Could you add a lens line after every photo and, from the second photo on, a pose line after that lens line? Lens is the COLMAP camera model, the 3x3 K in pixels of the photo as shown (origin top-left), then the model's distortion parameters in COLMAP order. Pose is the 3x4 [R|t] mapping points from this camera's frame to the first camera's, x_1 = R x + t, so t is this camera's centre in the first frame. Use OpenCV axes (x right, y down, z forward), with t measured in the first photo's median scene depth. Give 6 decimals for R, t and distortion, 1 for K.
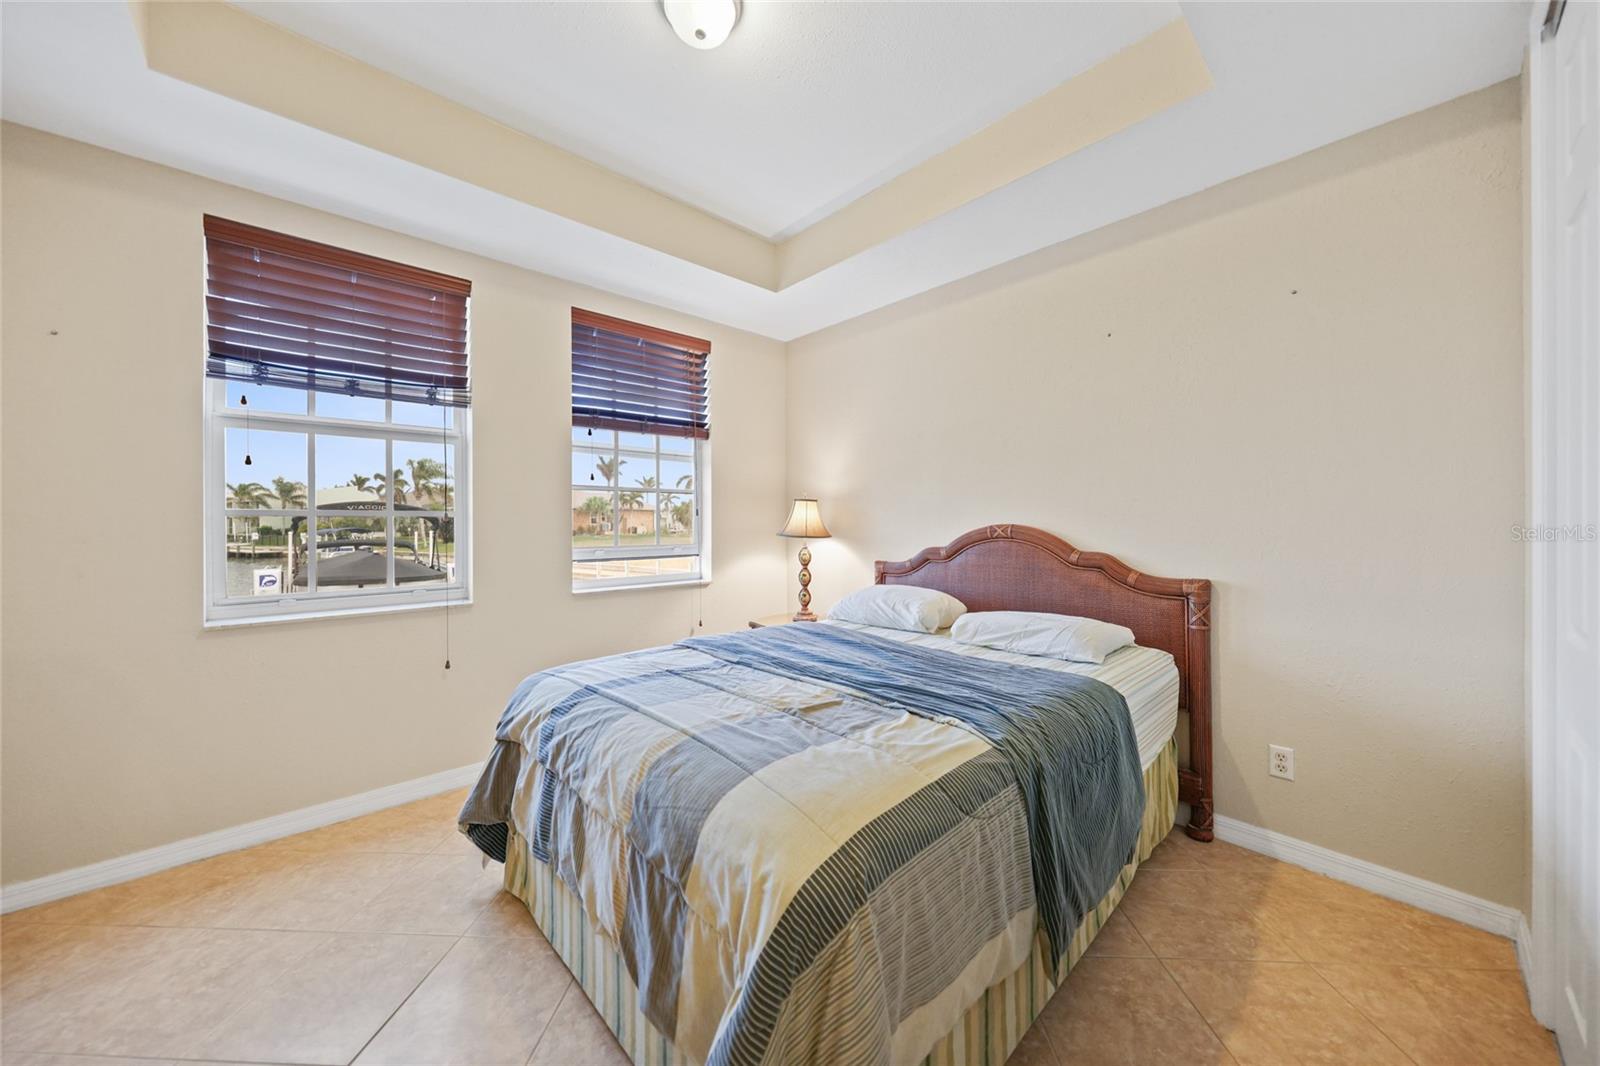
lens RADIAL K [[558.5, 0, 799.3], [0, 558.5, 523.9], [0, 0, 1]] dist [-0.001712, -0.000219]
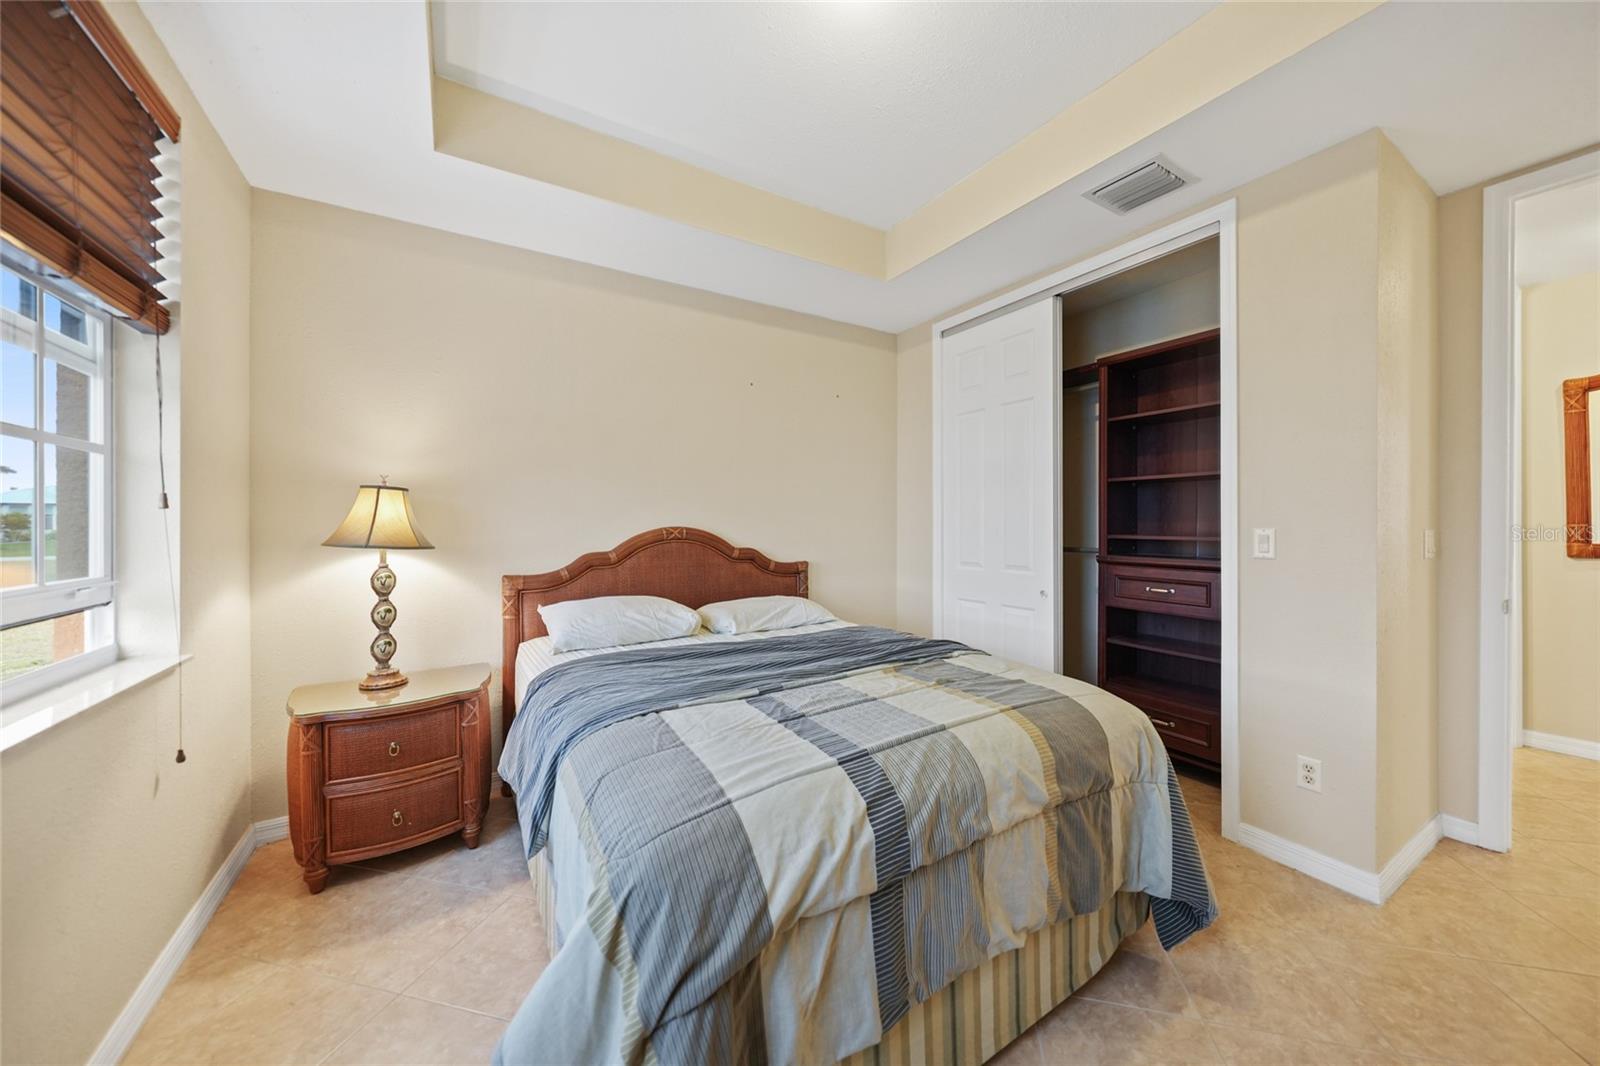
lens RADIAL K [[558.5, 0, 799.3], [0, 558.5, 523.9], [0, 0, 1]] dist [-0.001712, -0.000219]
pose [[0.184936, 0.006281, 0.982730, -0.738136], [0.004195, 0.999965, -0.007180, 0.004991], [-0.982742, 0.005450, 0.184903, 0.642686]]
